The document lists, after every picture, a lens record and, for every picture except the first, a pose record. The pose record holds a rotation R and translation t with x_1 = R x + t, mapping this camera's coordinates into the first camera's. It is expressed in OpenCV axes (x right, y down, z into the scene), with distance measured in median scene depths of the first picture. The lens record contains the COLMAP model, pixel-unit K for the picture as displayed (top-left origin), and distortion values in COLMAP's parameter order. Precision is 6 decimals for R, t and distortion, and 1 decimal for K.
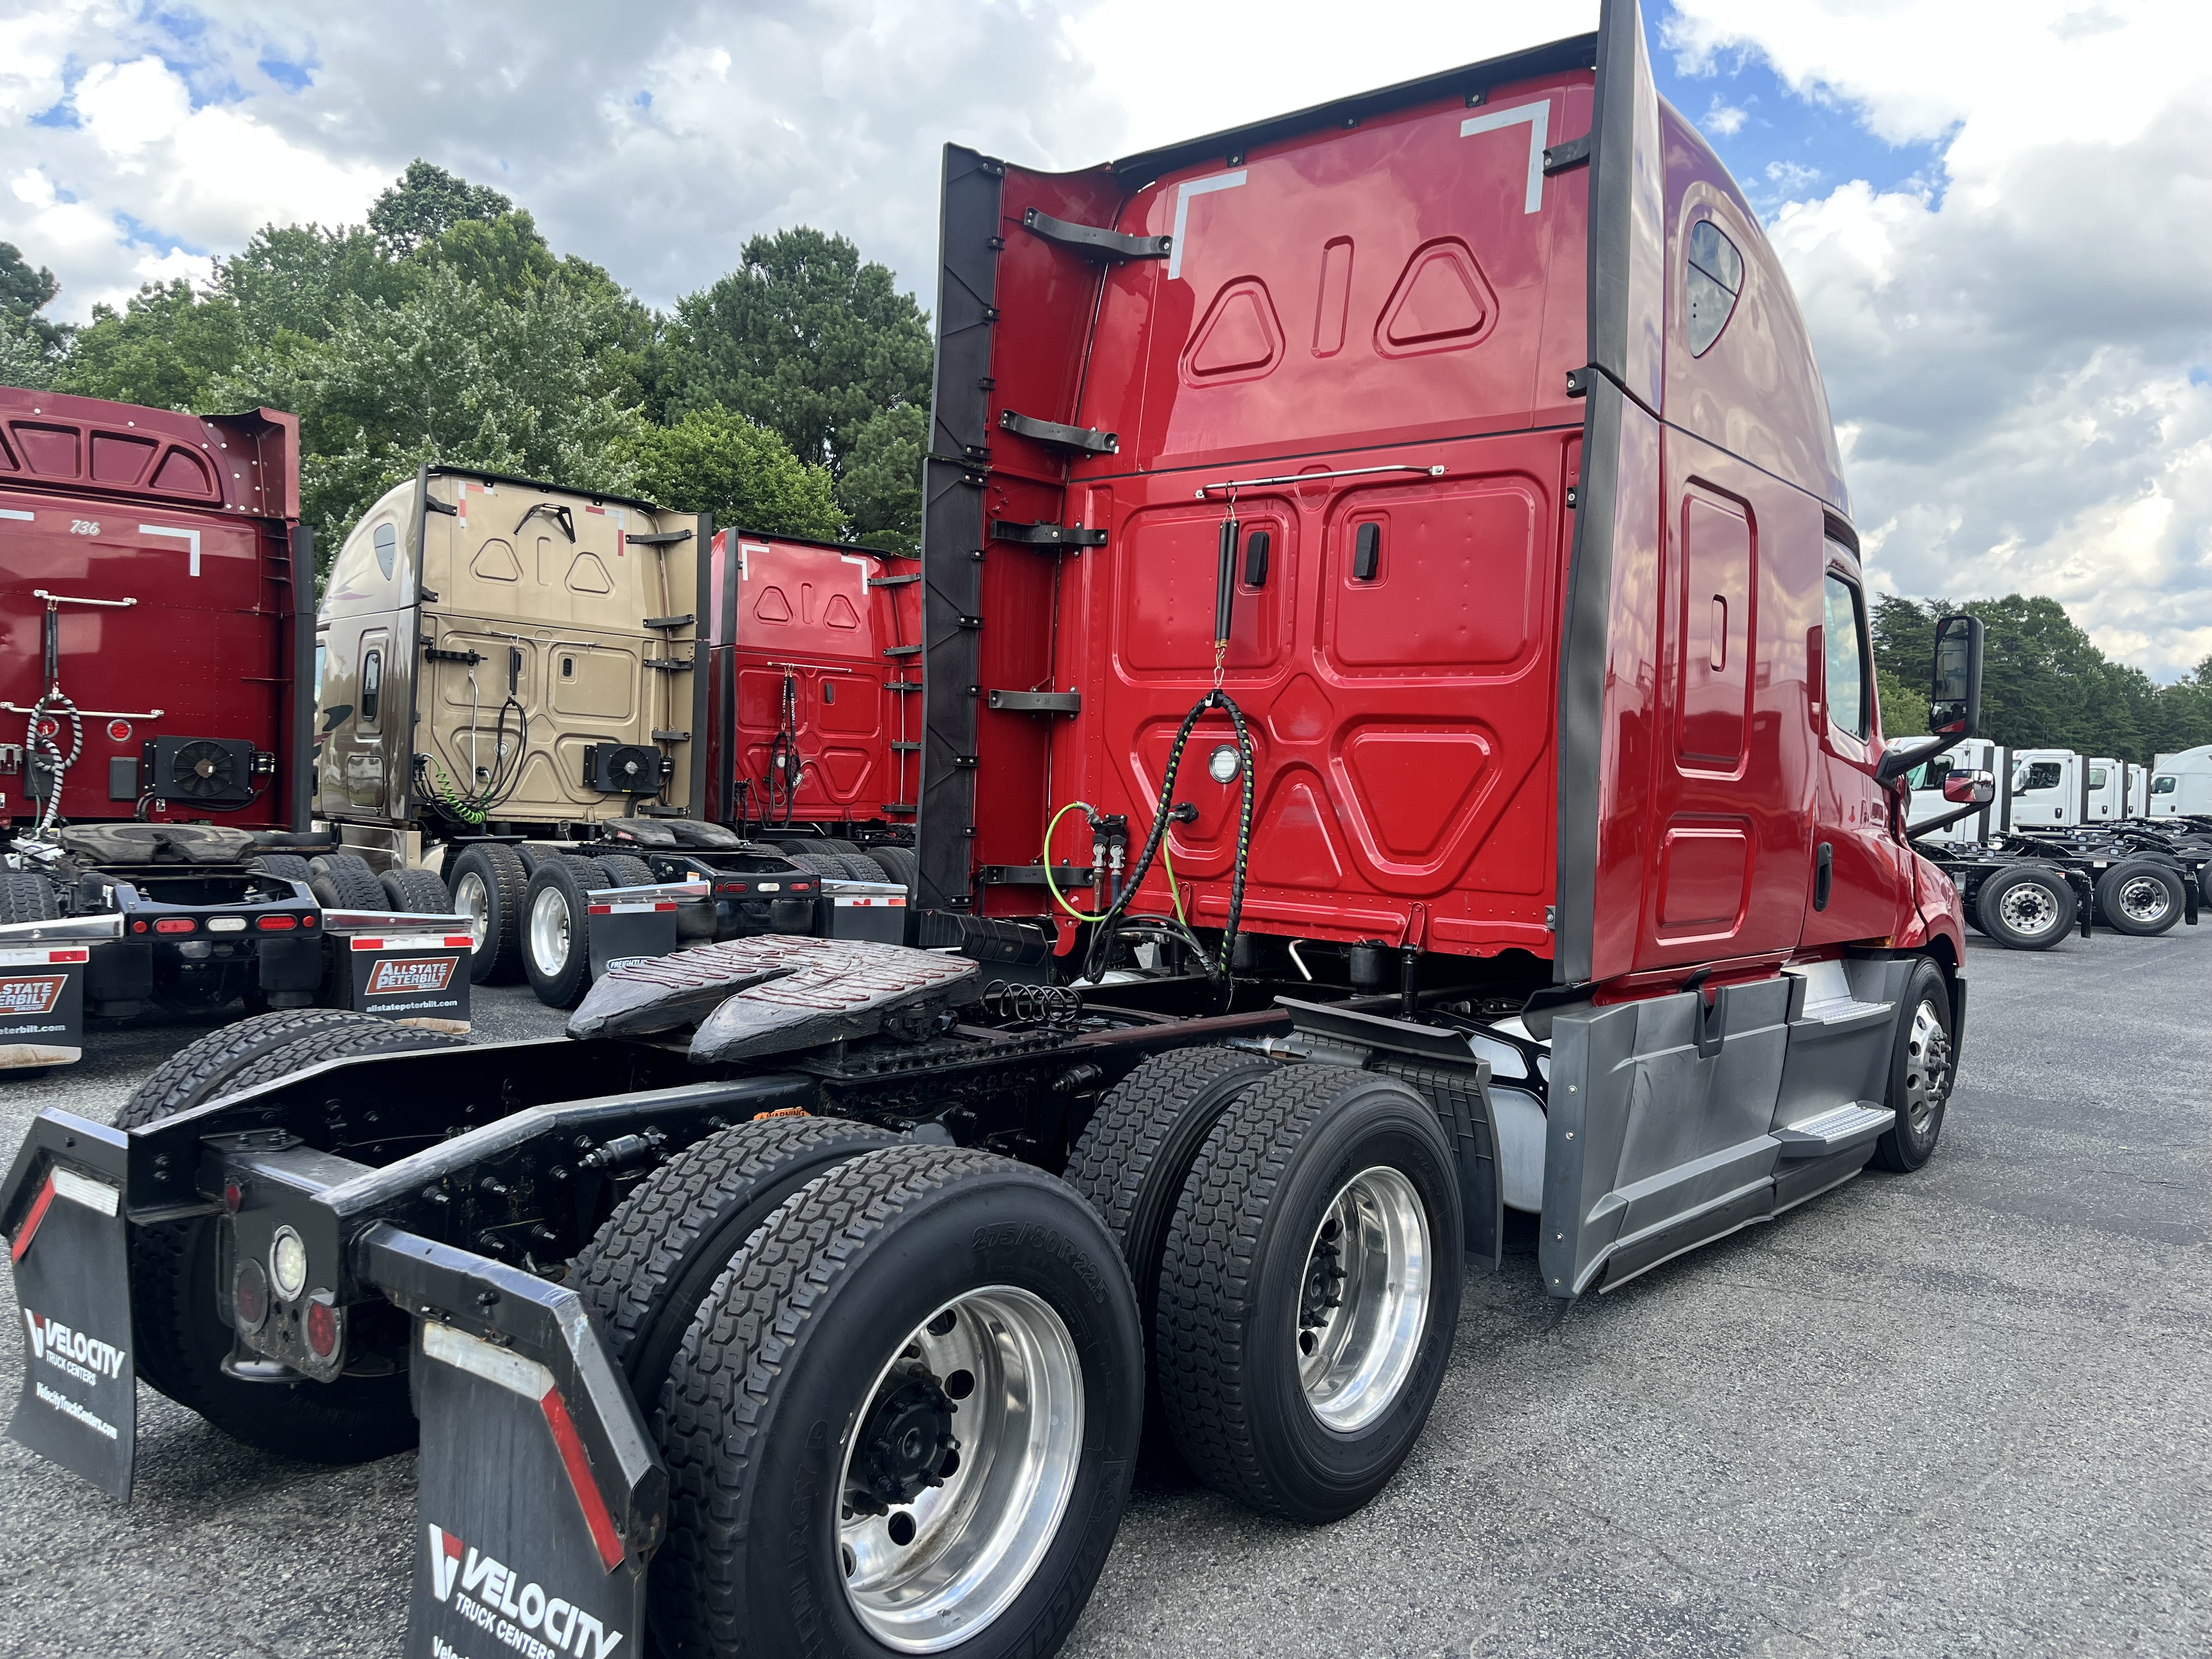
lens RADIAL K [[1700.3, 0, 1108.5], [0, 1700.3, 798.5], [0, 0, 1]] dist [0.139771, -0.209464]
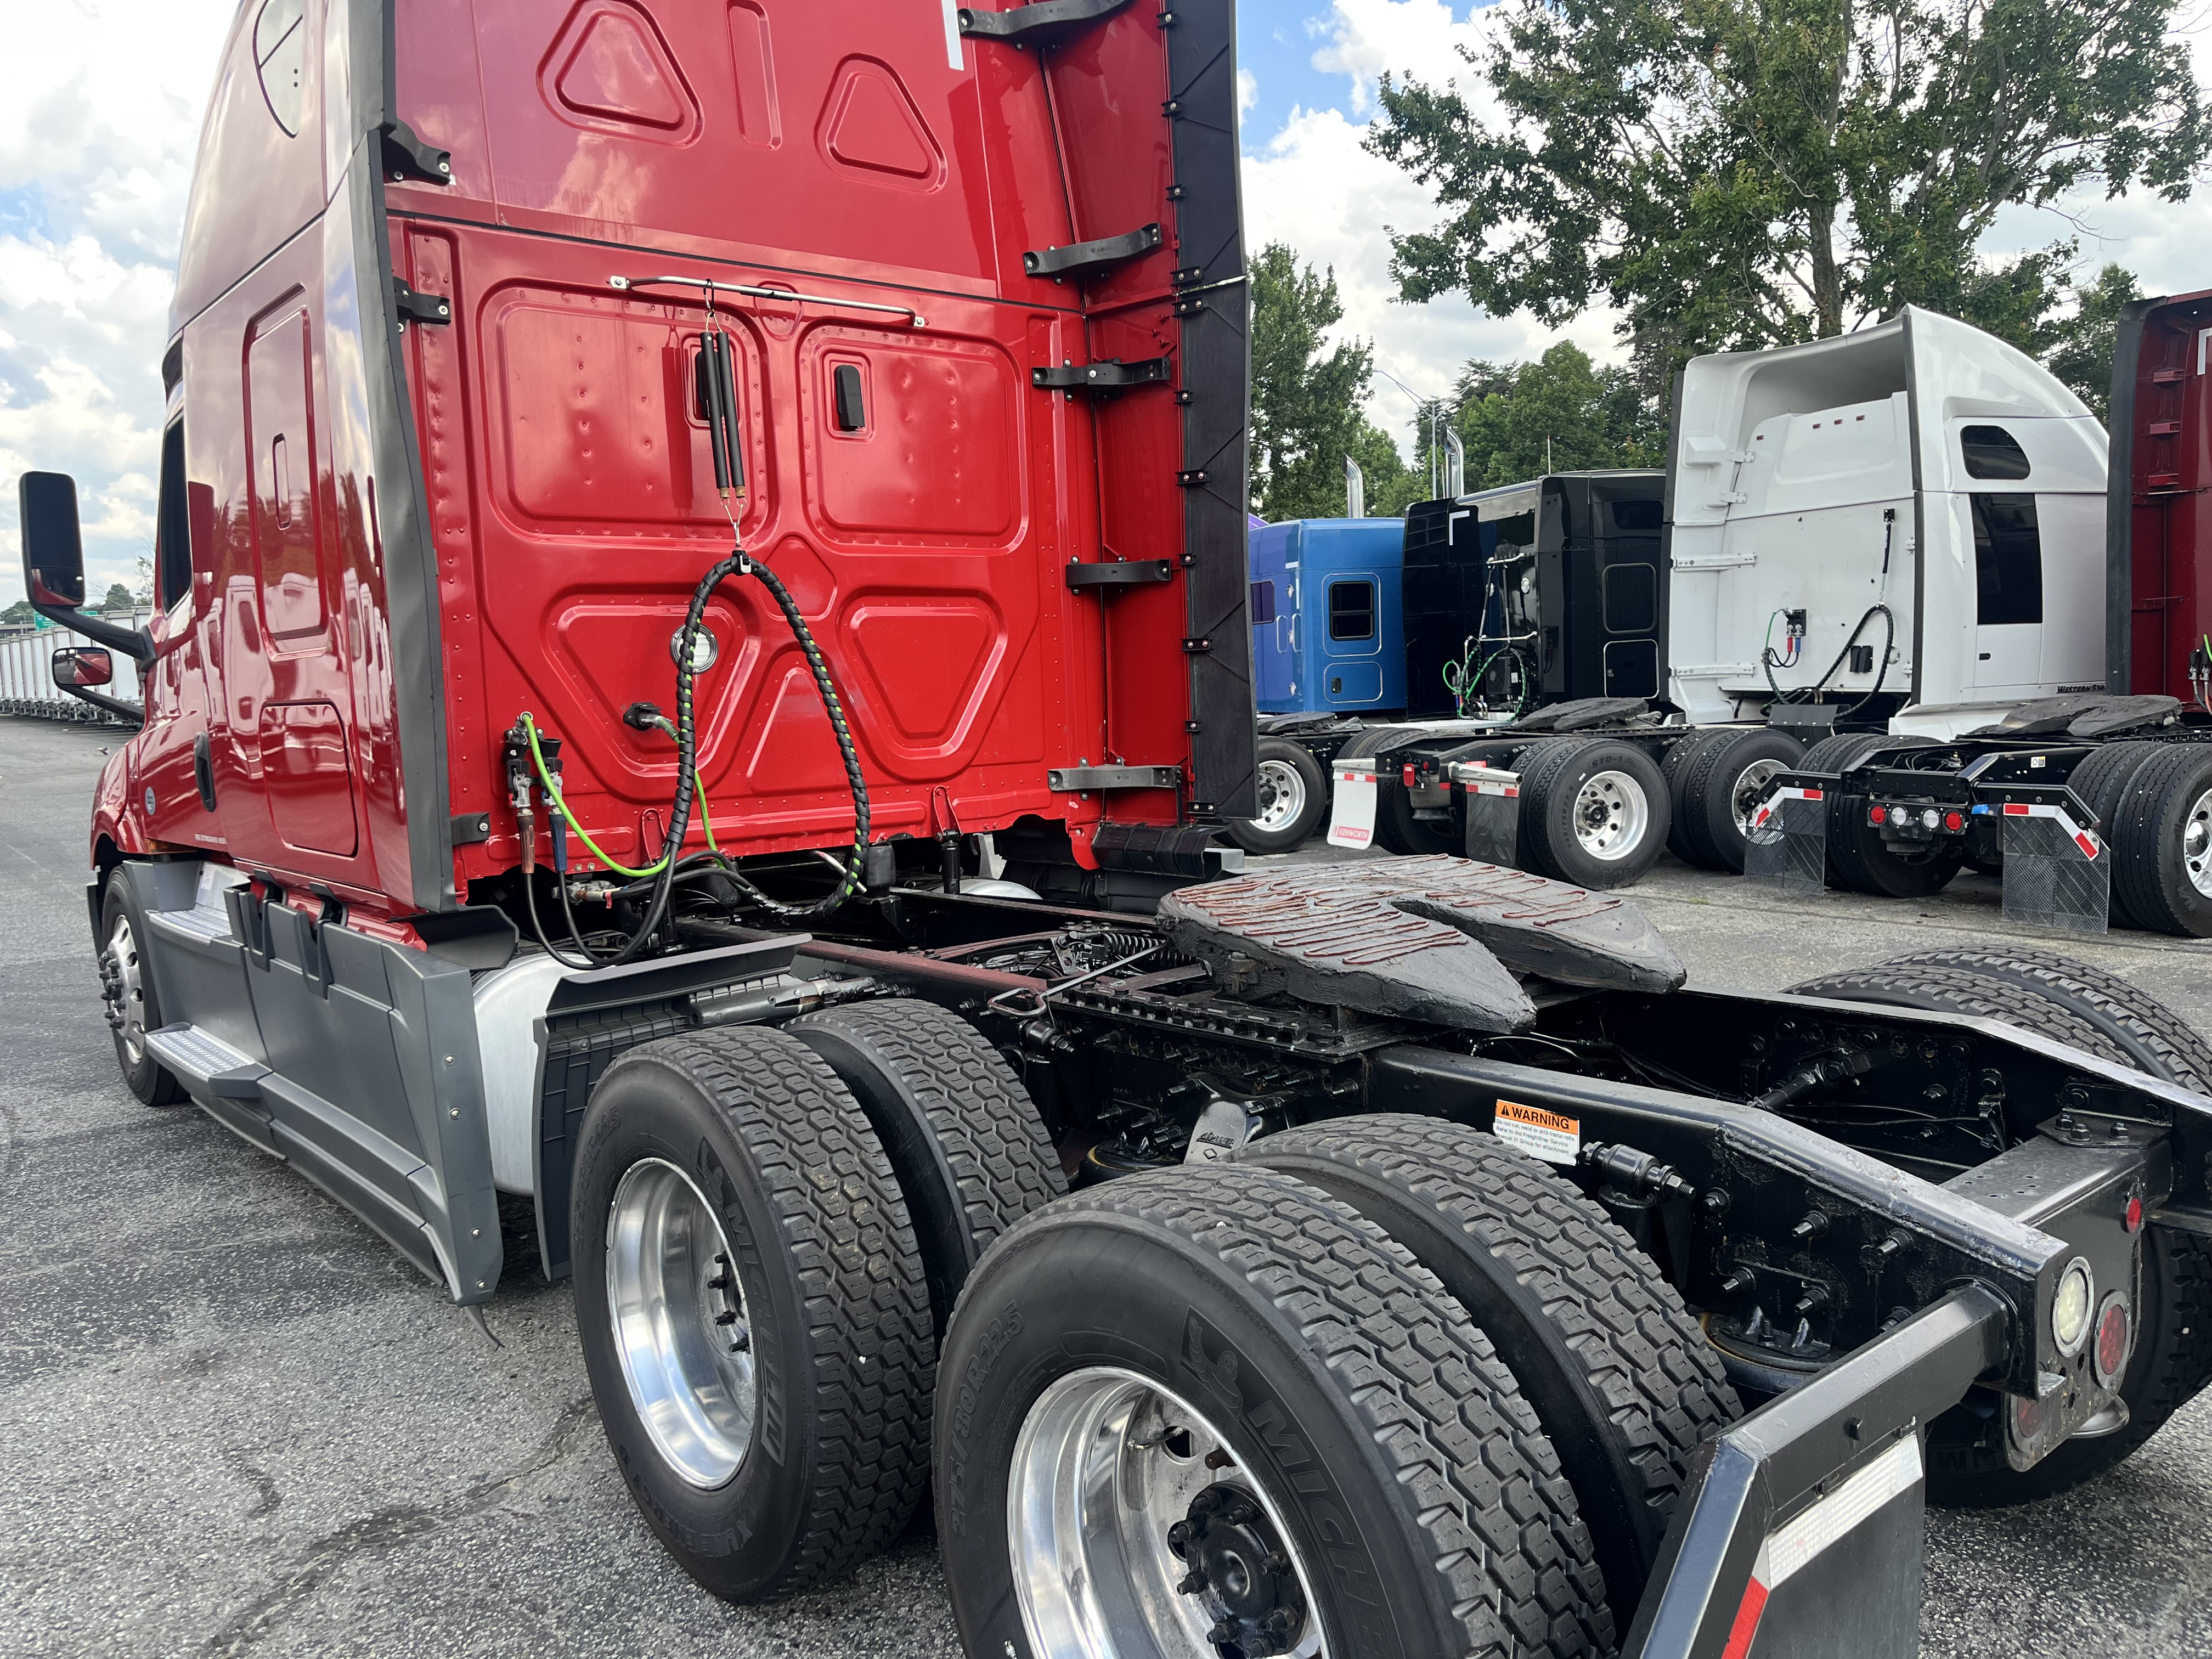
lens RADIAL K [[1679.0, 0, 1106.0], [0, 1679.0, 829.5], [0, 0, 1]] dist [0.058147, -0.078883]
pose [[0.182429, -0.138040, 0.973481, -0.703209], [0.048746, 0.990148, 0.131268, -0.032112], [-0.982010, 0.023506, 0.187361, 0.714158]]
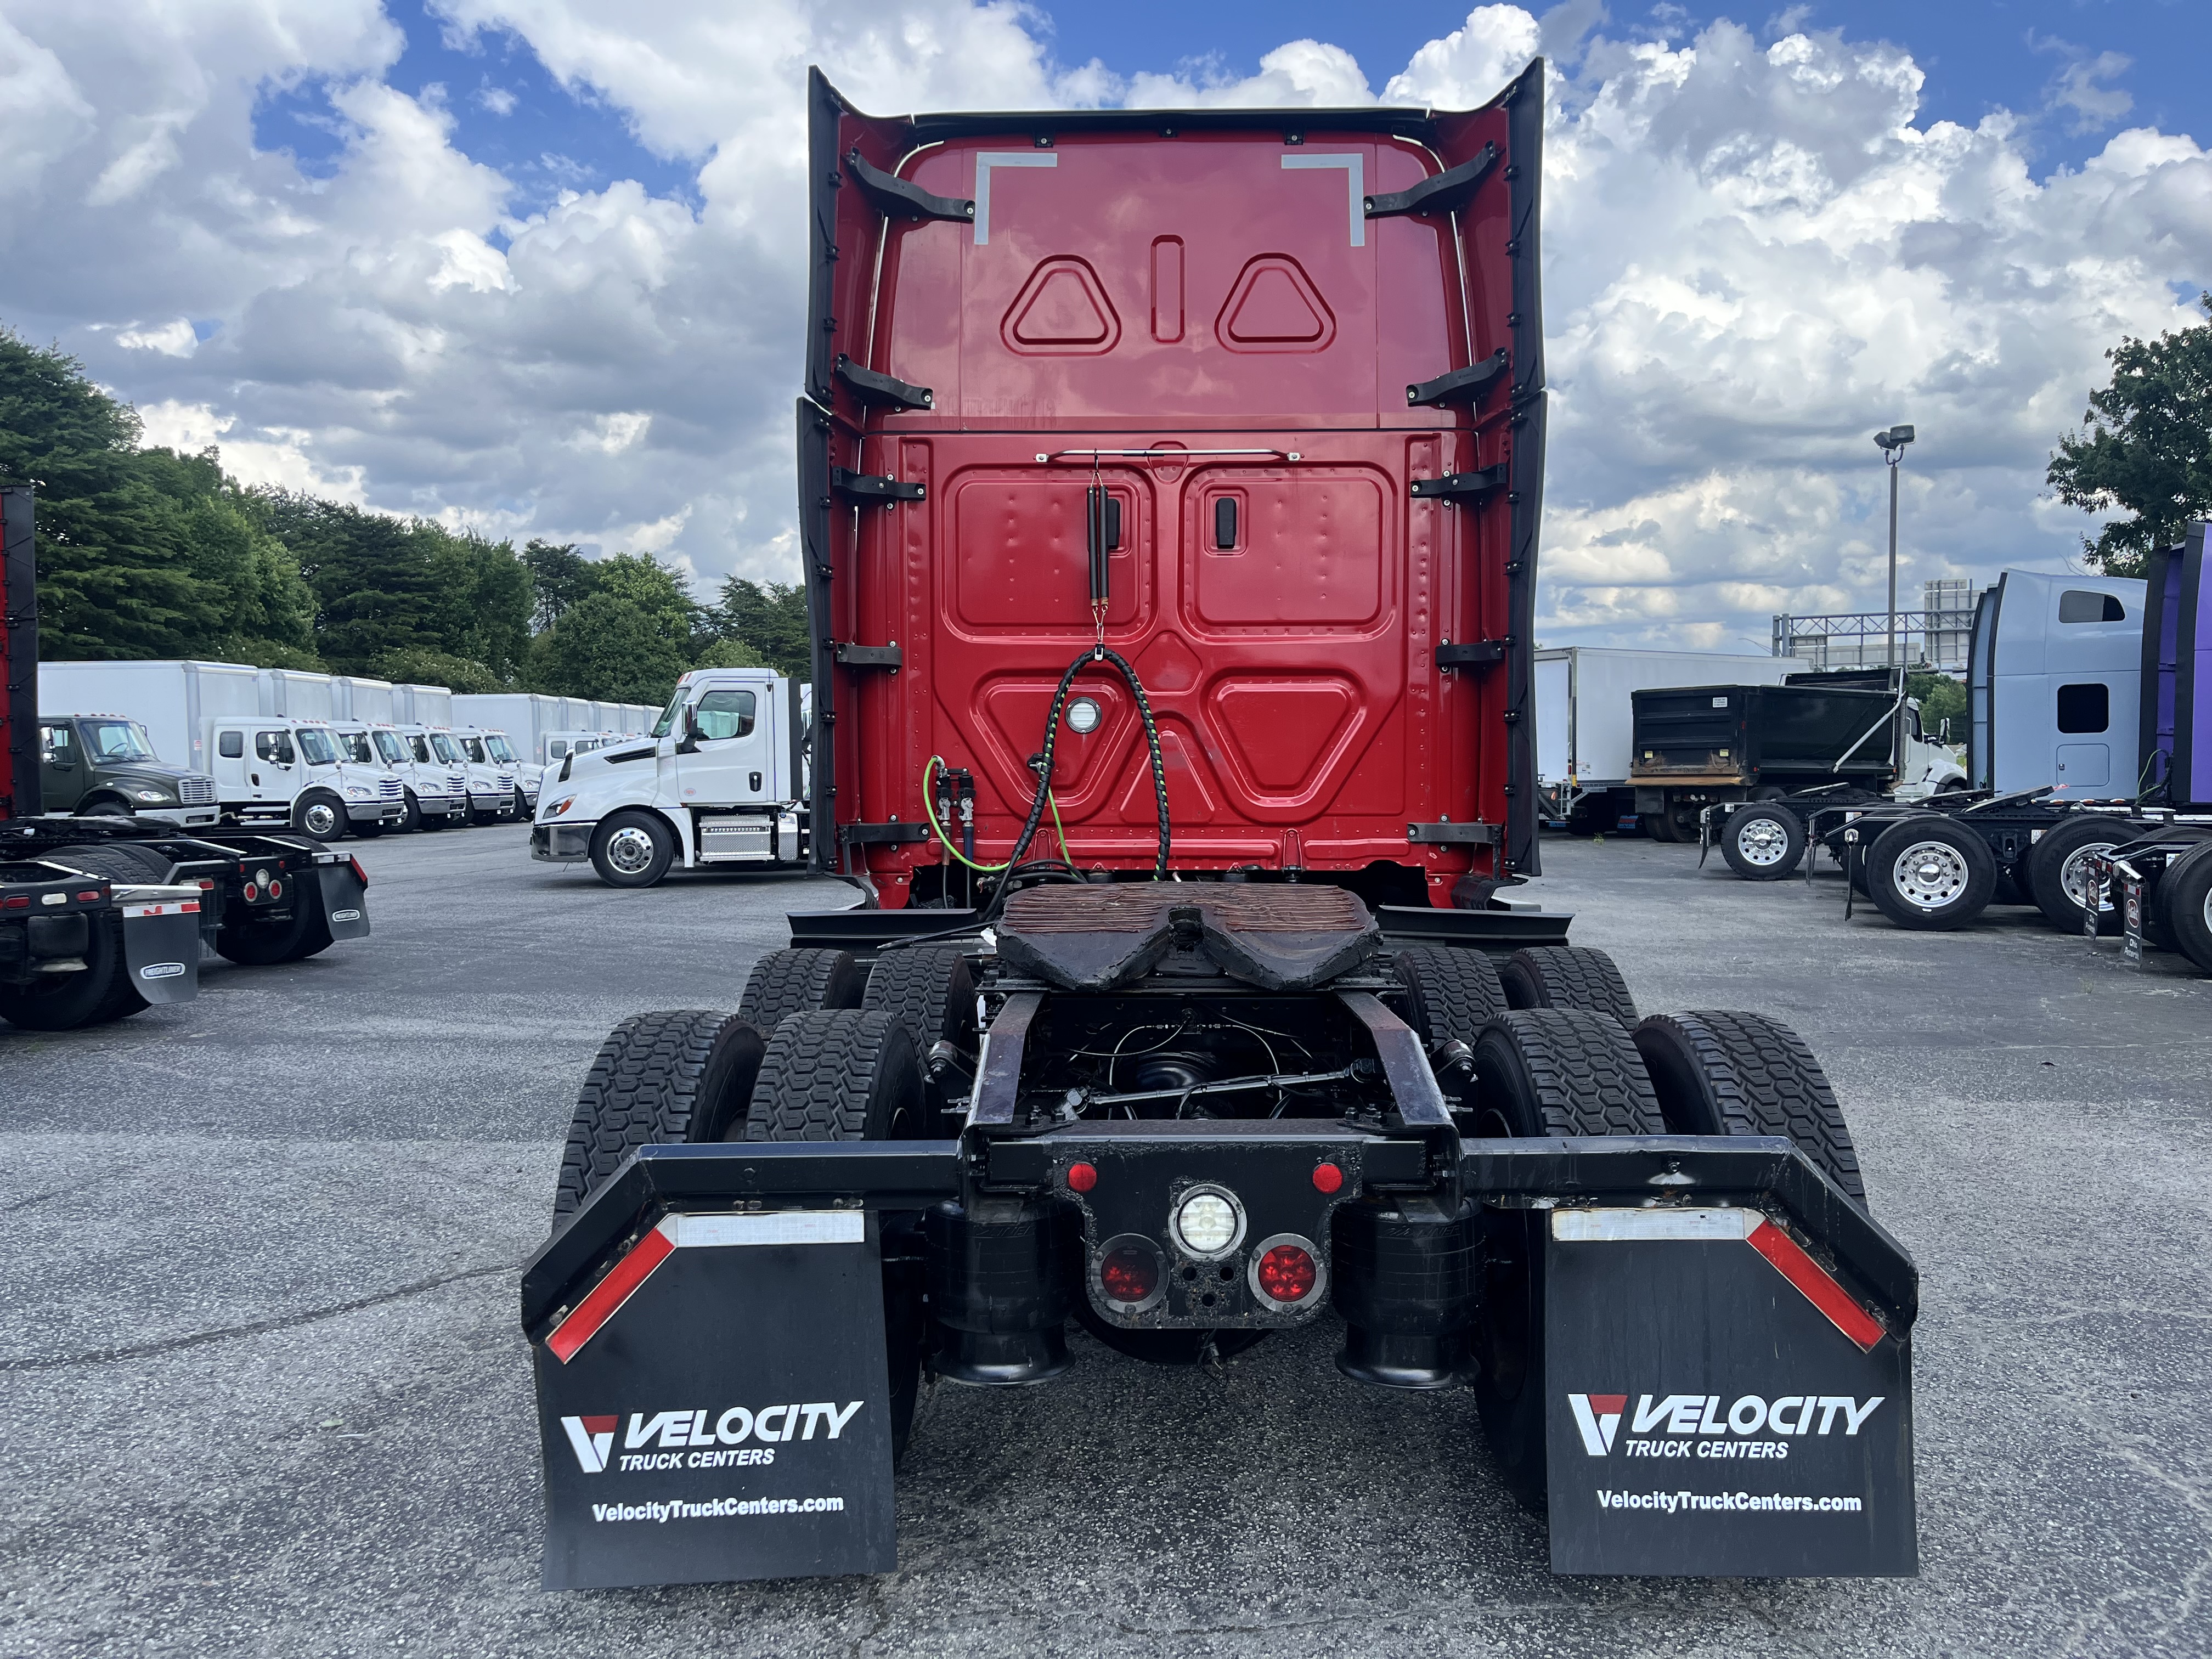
lens RADIAL K [[1679.0, 0, 1106.0], [0, 1679.0, 829.5], [0, 0, 1]] dist [0.058147, -0.078883]
pose [[0.785994, -0.060223, 0.615294, -0.609285], [0.038705, 0.998085, 0.048248, 0.001275], [-0.617021, -0.014108, 0.786820, 0.172379]]
